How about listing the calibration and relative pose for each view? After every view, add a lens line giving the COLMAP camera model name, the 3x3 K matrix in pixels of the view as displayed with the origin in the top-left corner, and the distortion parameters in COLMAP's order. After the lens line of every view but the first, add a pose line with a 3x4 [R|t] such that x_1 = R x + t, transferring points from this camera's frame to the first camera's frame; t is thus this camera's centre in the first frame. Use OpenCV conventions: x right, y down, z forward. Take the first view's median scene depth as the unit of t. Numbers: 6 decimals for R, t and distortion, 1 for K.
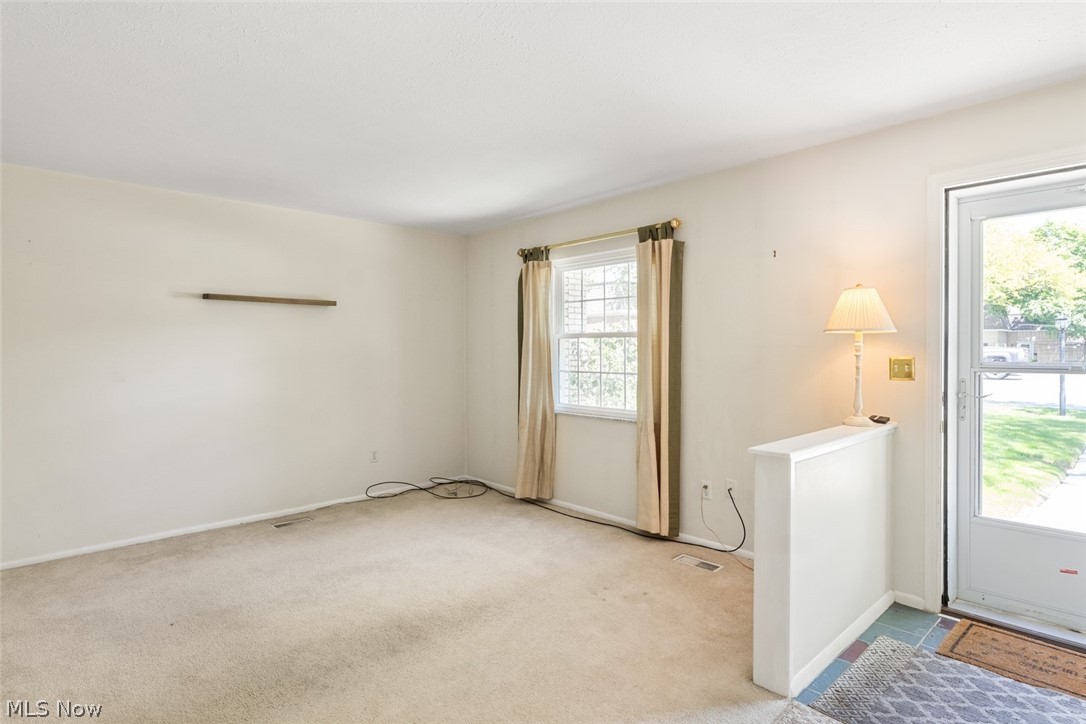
lens RADIAL K [[561.0, 0, 540.3], [0, 561.0, 363.0], [0, 0, 1]] dist [0.015754, 0.000506]
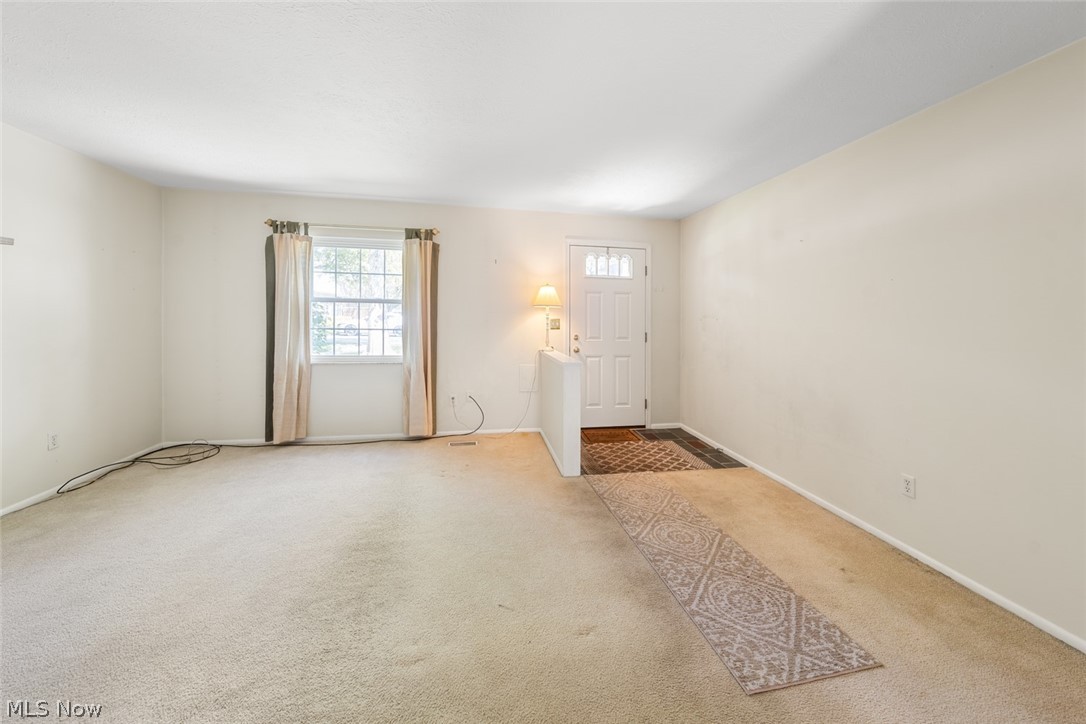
lens RADIAL K [[378.5, 0, 557.4], [0, 378.5, 322.8], [0, 0, 1]] dist [-0.001164, -0.000047]
pose [[0.536964, 0.000411, 0.843605, -0.436878], [0.002573, 0.999994, -0.002125, 0.005151], [-0.843601, 0.003312, 0.536960, 0.153022]]
